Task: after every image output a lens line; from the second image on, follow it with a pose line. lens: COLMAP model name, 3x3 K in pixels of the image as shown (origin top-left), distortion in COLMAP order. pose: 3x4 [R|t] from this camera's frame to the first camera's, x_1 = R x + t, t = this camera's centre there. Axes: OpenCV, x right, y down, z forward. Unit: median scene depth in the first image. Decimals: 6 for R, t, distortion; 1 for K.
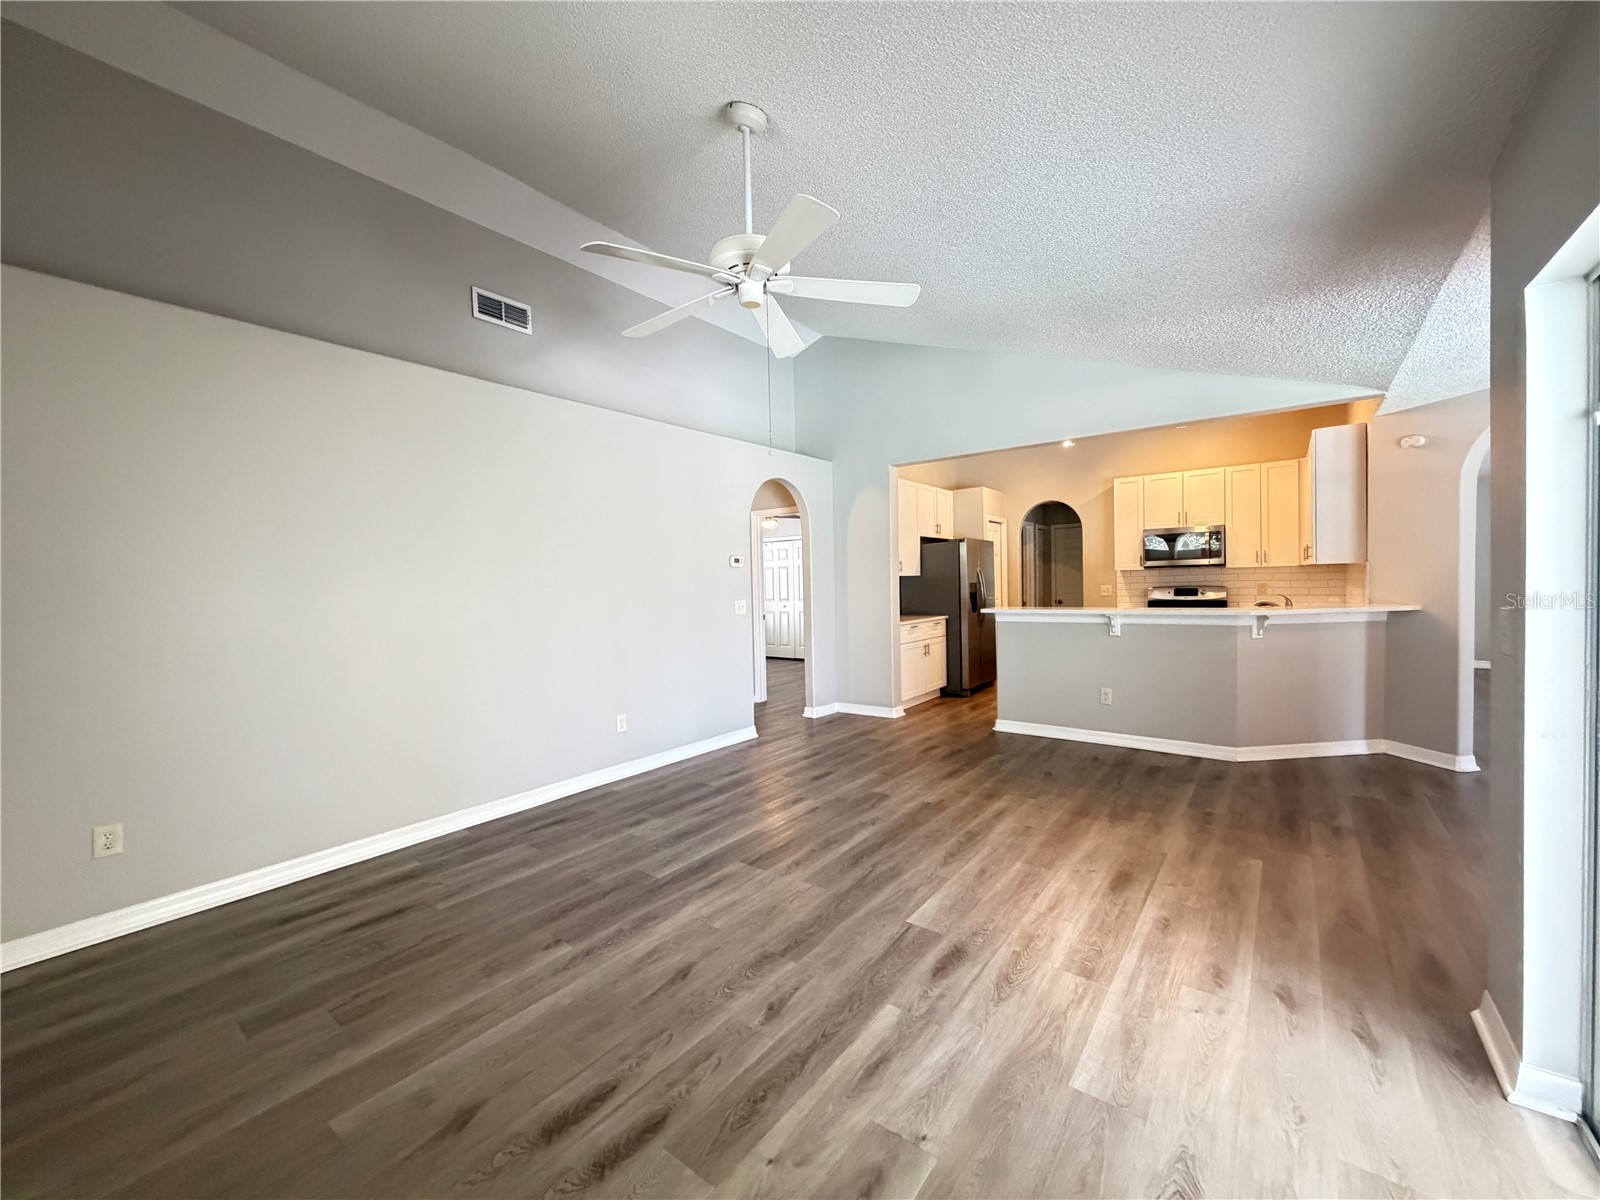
lens RADIAL K [[636.8, 0, 796.4], [0, 636.8, 602.4], [0, 0, 1]] dist [0.000995, -0.000065]
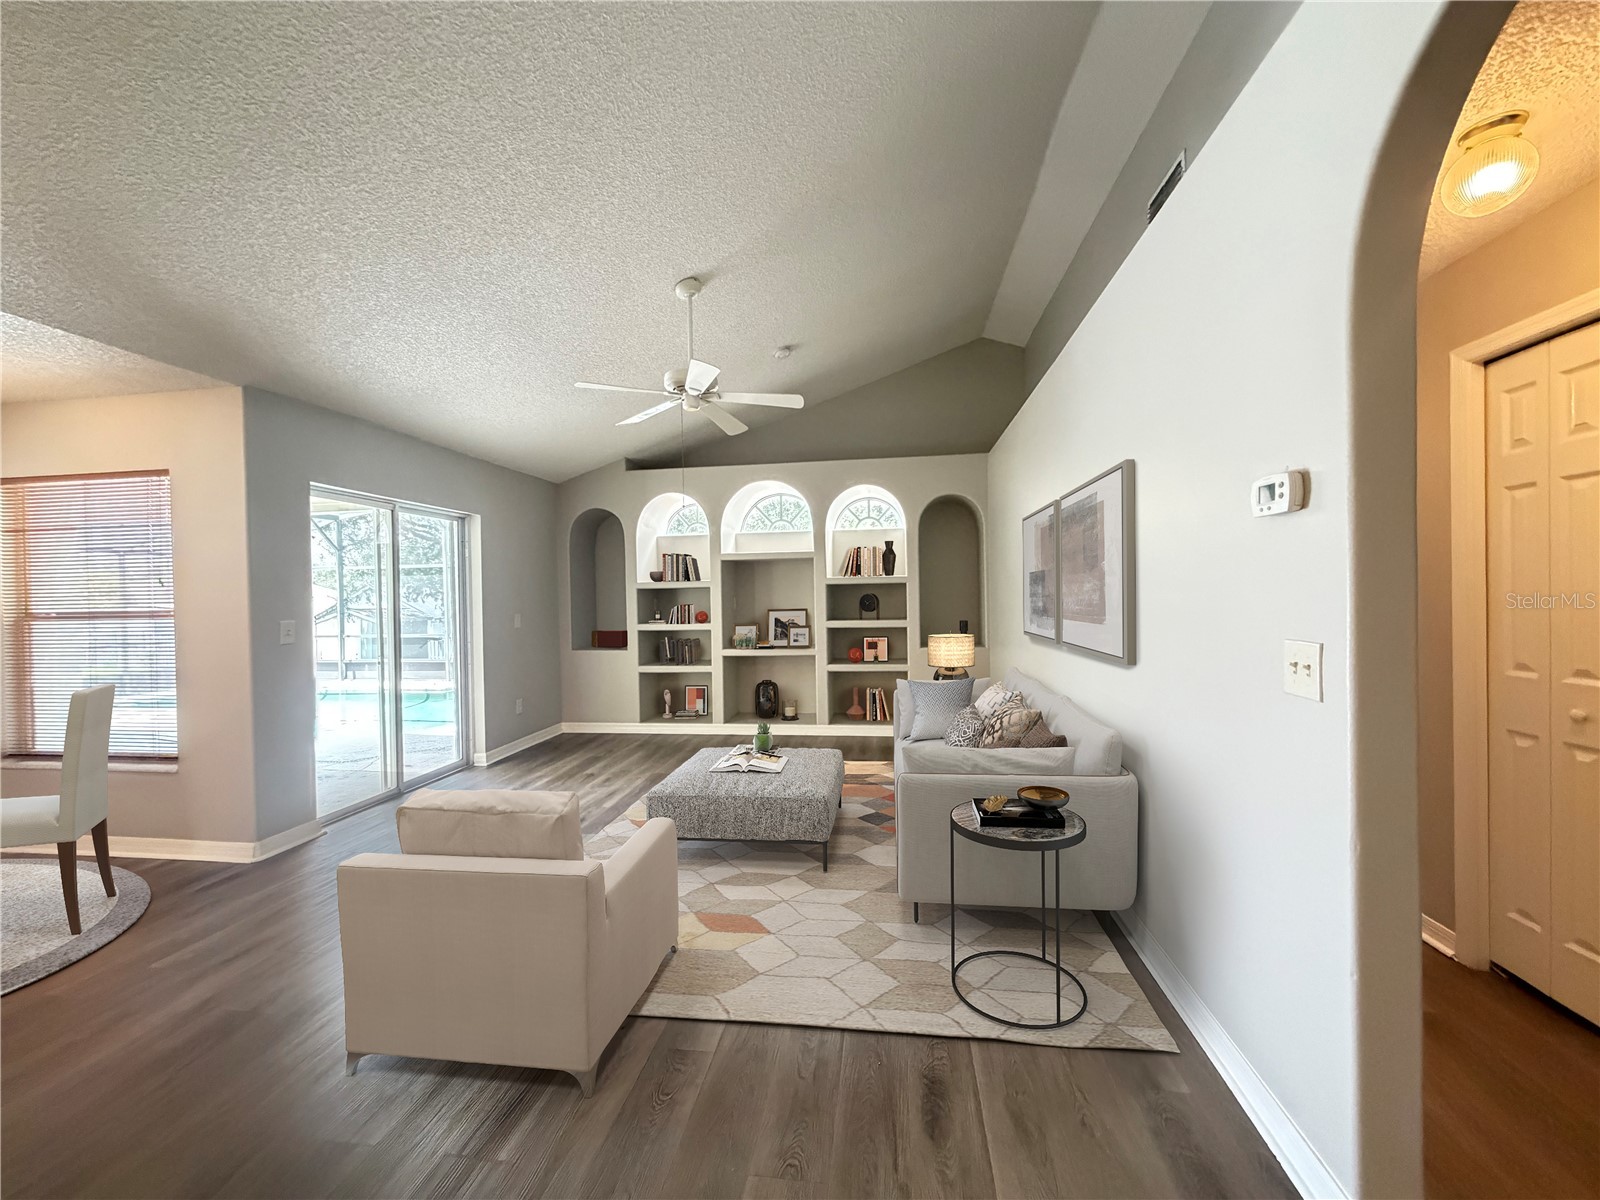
lens RADIAL K [[636.8, 0, 796.4], [0, 636.8, 602.4], [0, 0, 1]] dist [0.000995, -0.000065]
pose [[-0.870893, 0.044636, -0.489441, 0.258930], [0.022852, 0.998468, 0.050398, -0.045876], [0.490940, 0.032707, -0.870579, 1.340271]]
